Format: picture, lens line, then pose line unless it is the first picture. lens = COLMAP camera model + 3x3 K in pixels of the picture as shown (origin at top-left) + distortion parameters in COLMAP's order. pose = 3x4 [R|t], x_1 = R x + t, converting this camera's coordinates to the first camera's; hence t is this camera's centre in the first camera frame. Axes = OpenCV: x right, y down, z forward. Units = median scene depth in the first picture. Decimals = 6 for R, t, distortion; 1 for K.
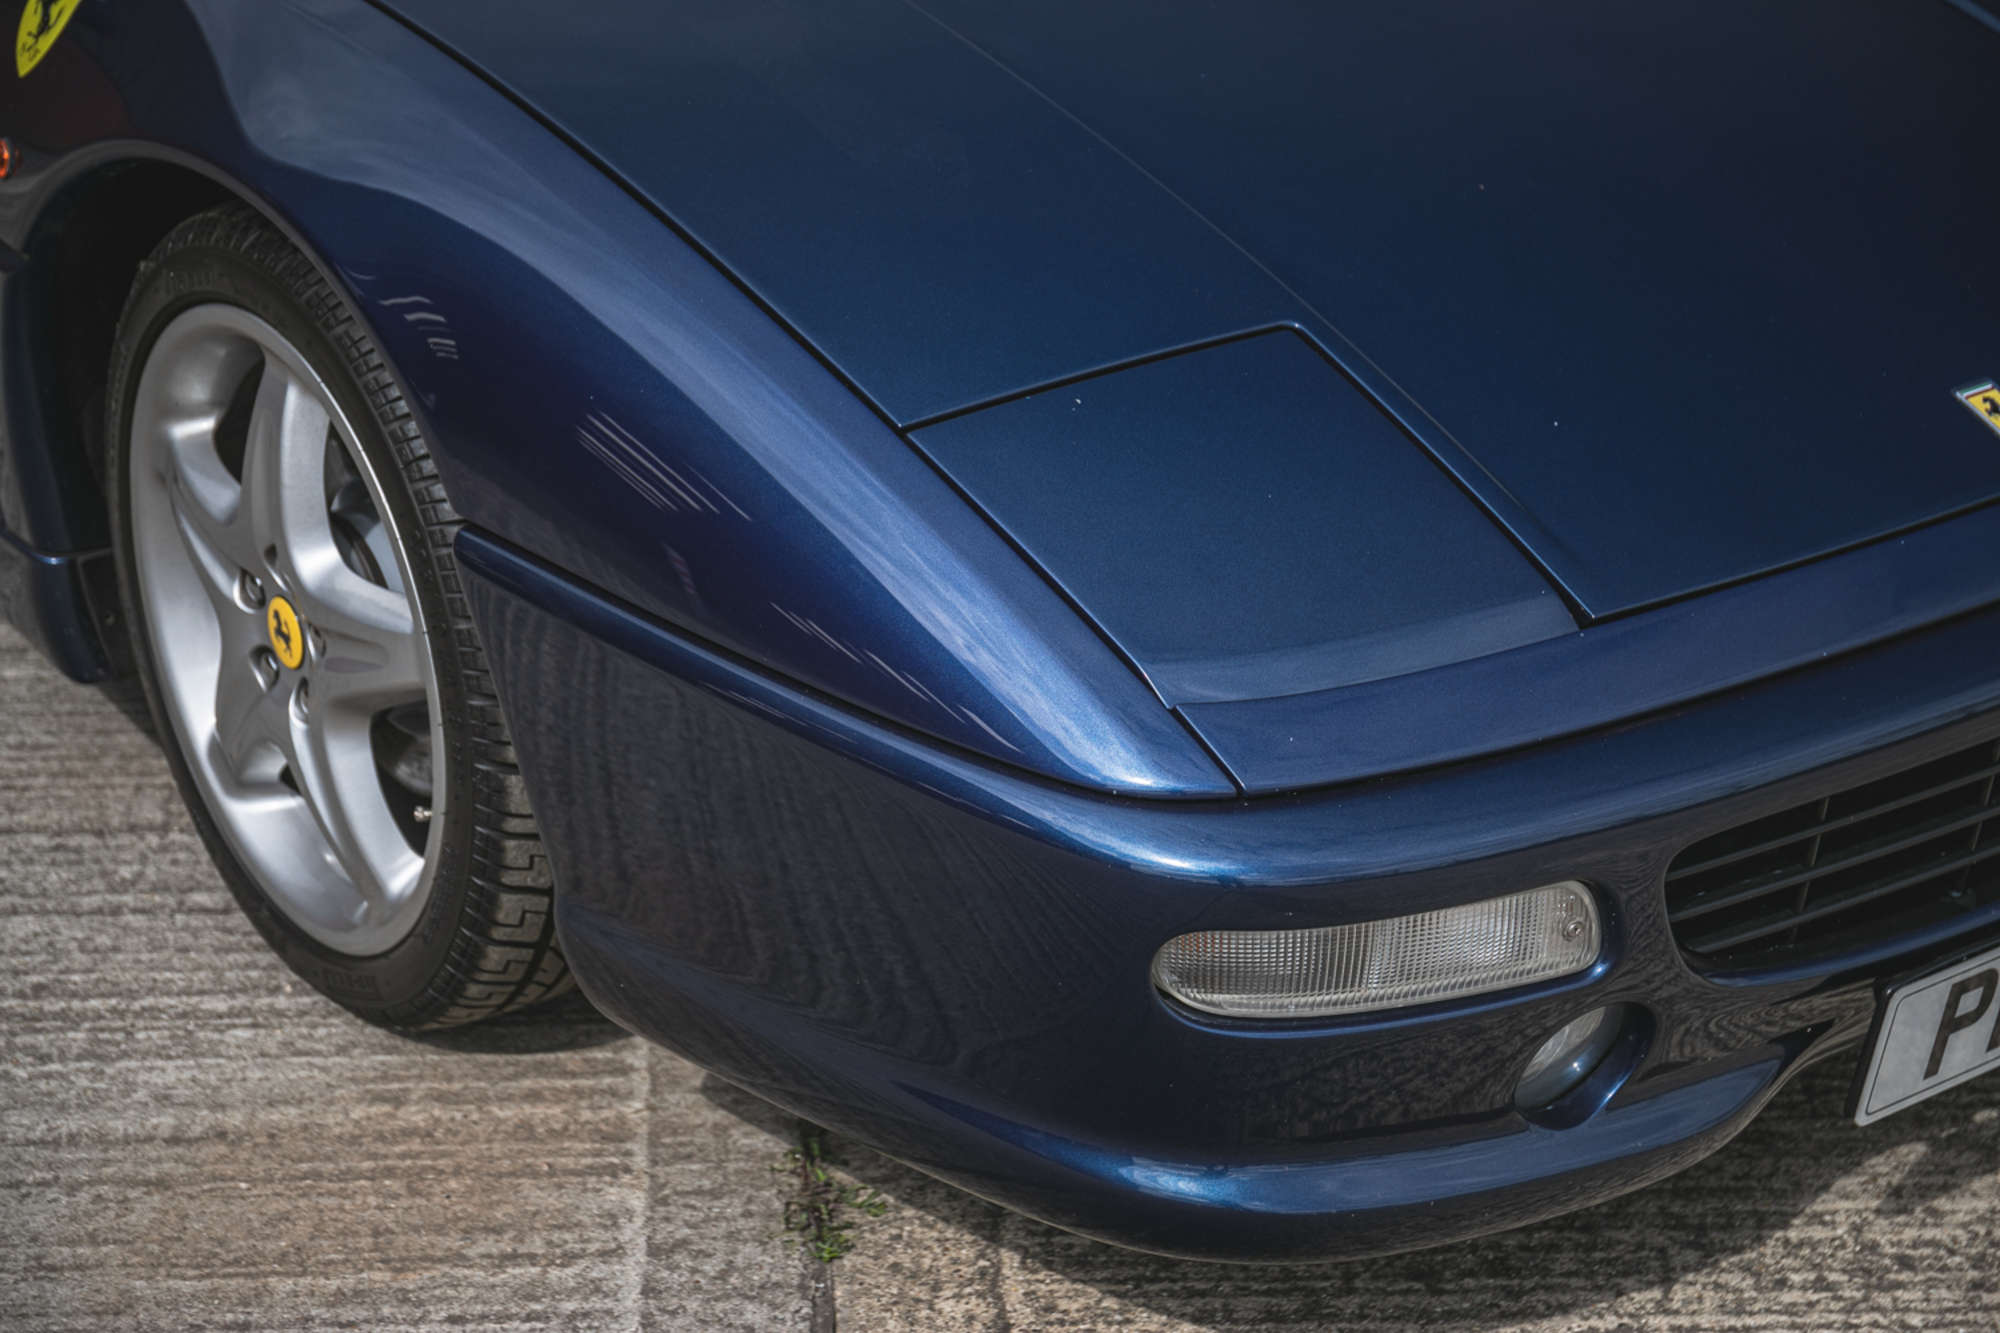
lens RADIAL K [[3749.1, 0, 1000.0], [0, 3749.1, 666.5], [0, 0, 1]] dist [0.111447, 0.388095]
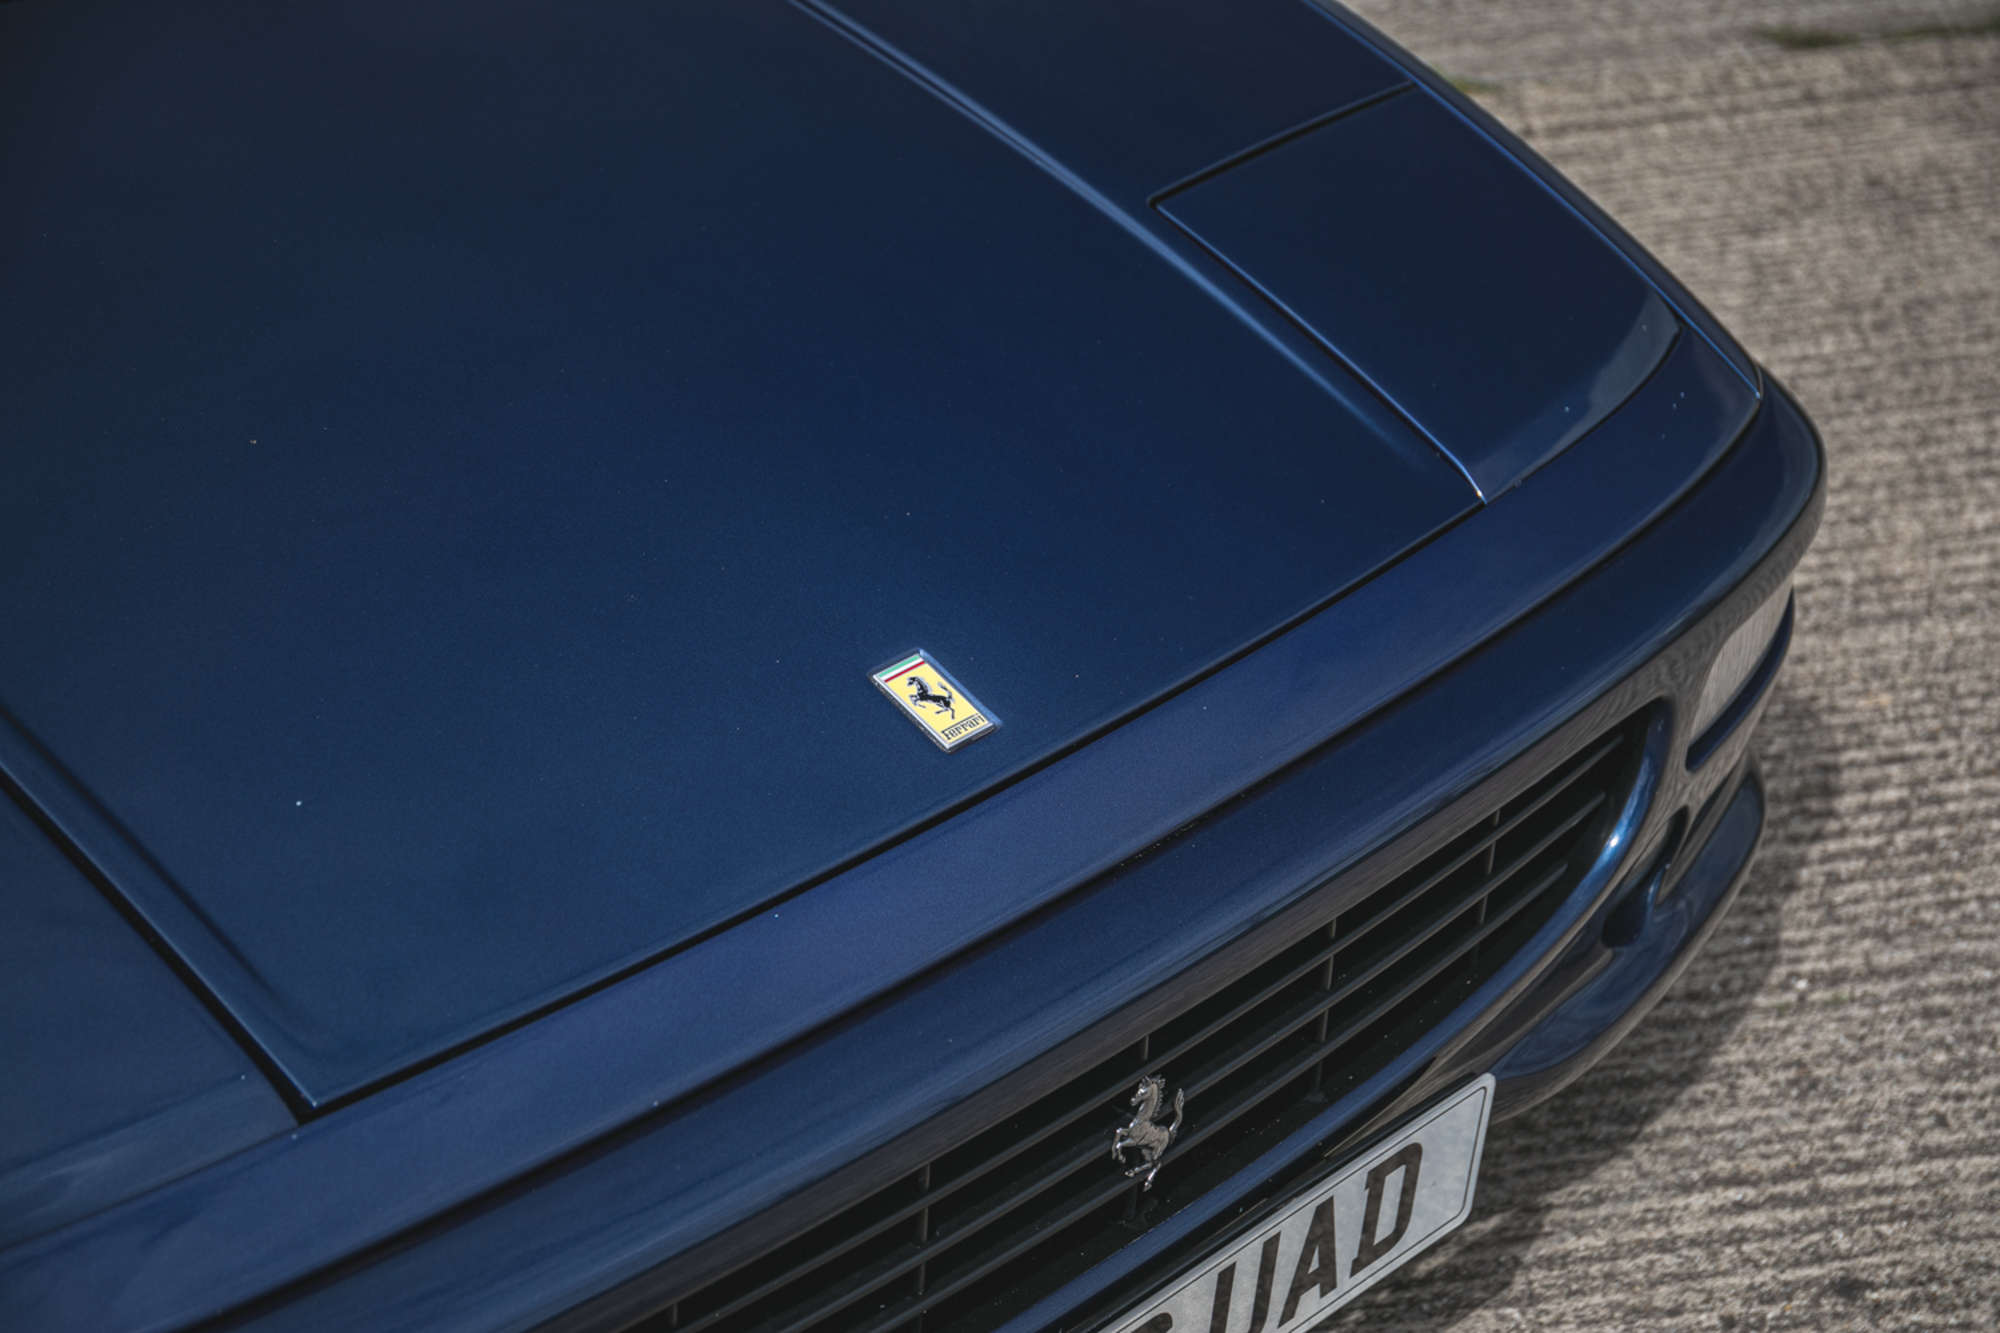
lens RADIAL K [[3749.1, 0, 1000.0], [0, 3749.1, 666.5], [0, 0, 1]] dist [0.111447, 0.388095]
pose [[0.990231, -0.100823, 0.096318, 0.200325], [0.096774, 0.994251, 0.045826, -0.104069], [-0.100385, -0.036058, 0.994295, 0.235311]]
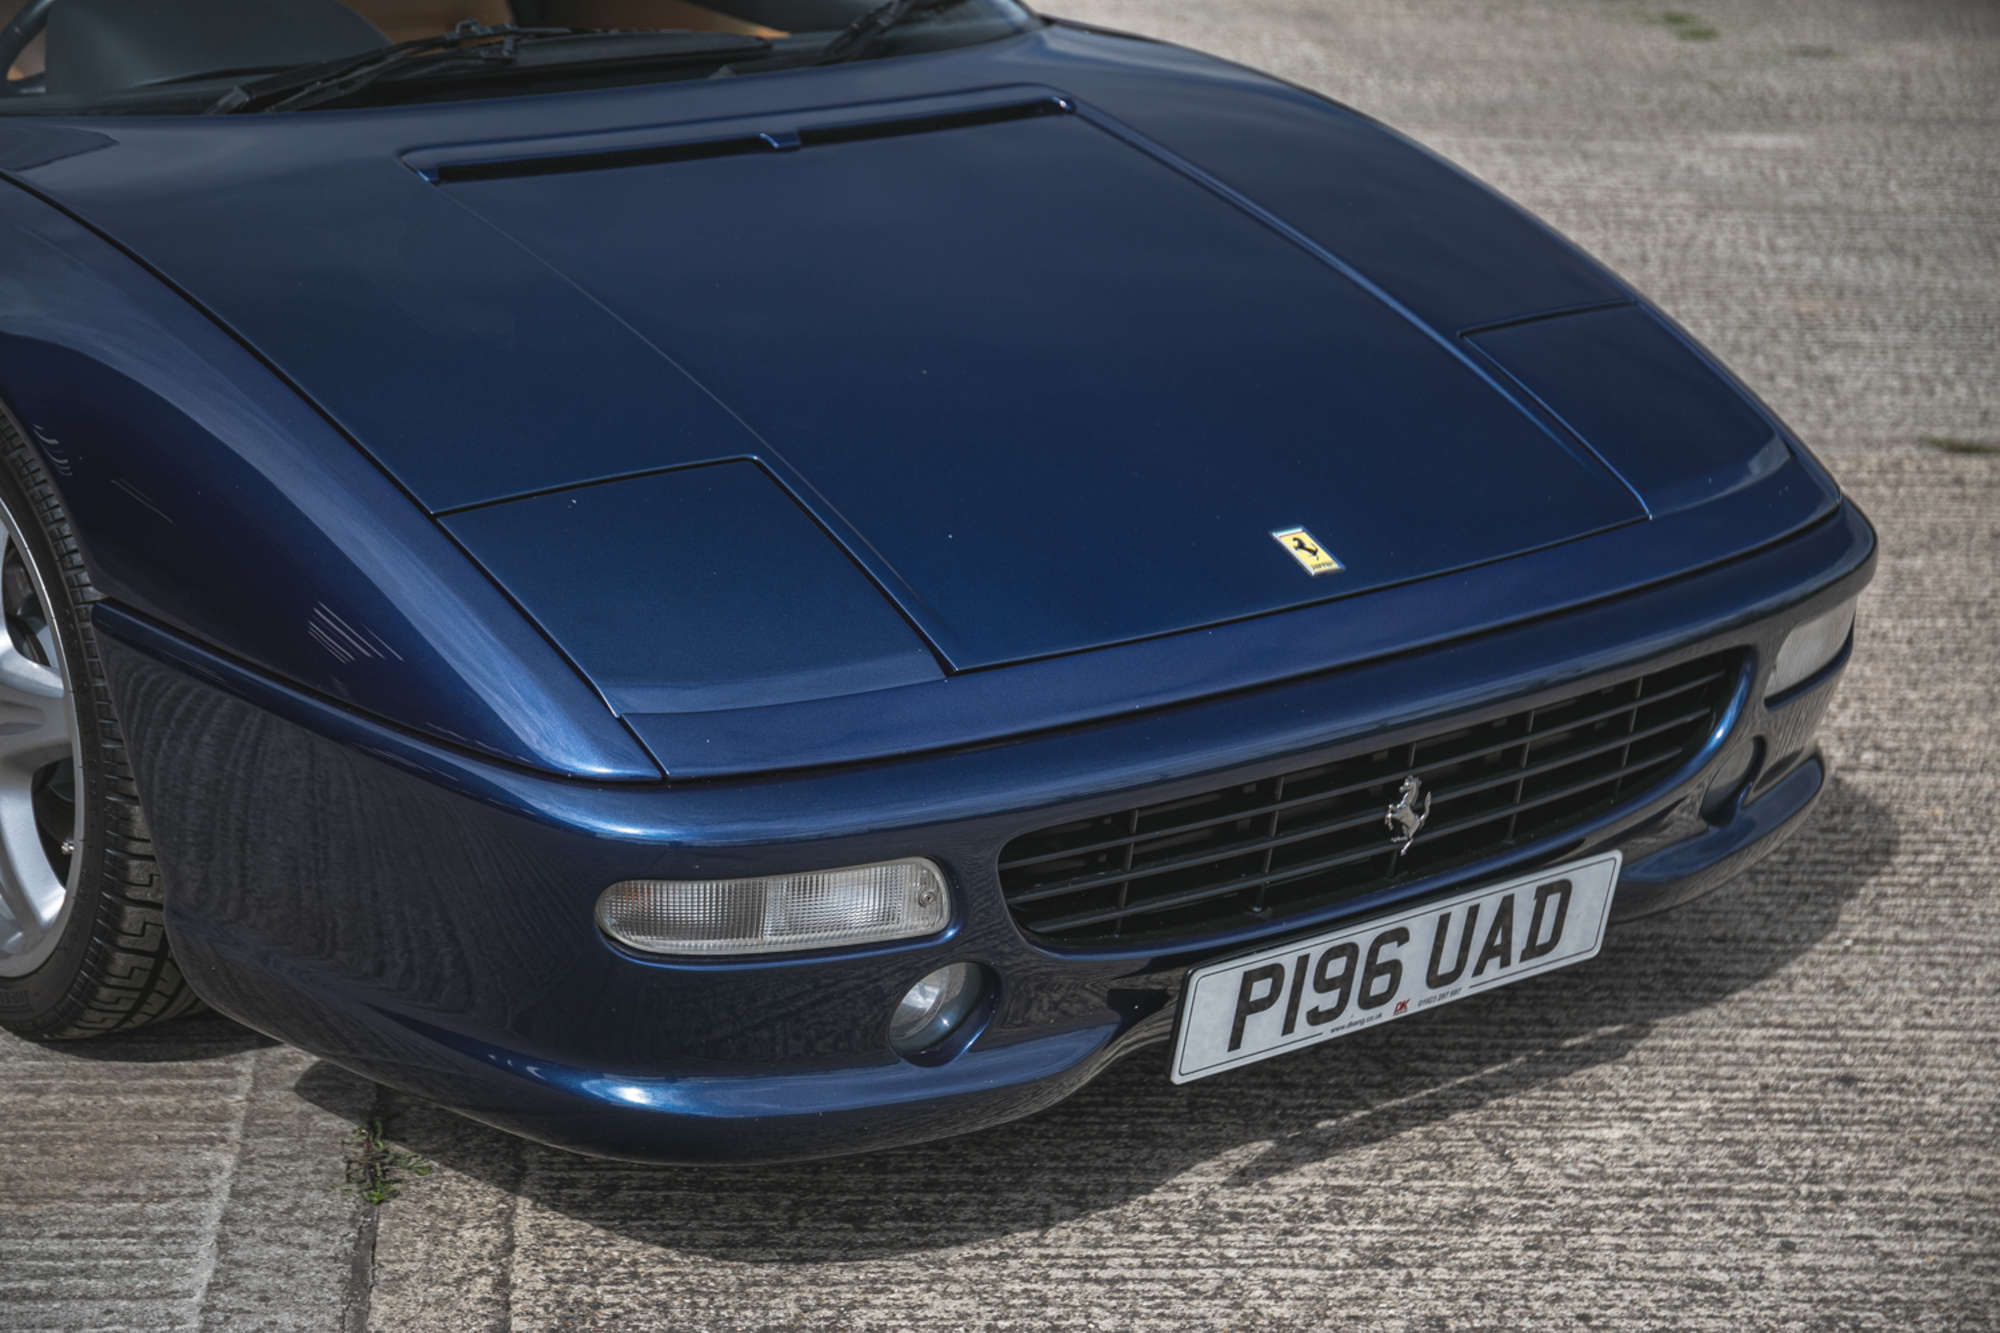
lens RADIAL K [[3749.1, 0, 1000.0], [0, 3749.1, 666.5], [0, 0, 1]] dist [0.111447, 0.388095]
pose [[0.999064, 0.023441, 0.036347, 0.110555], [-0.019291, 0.993677, -0.110604, 0.115332], [-0.038709, 0.109799, 0.993200, -0.267033]]
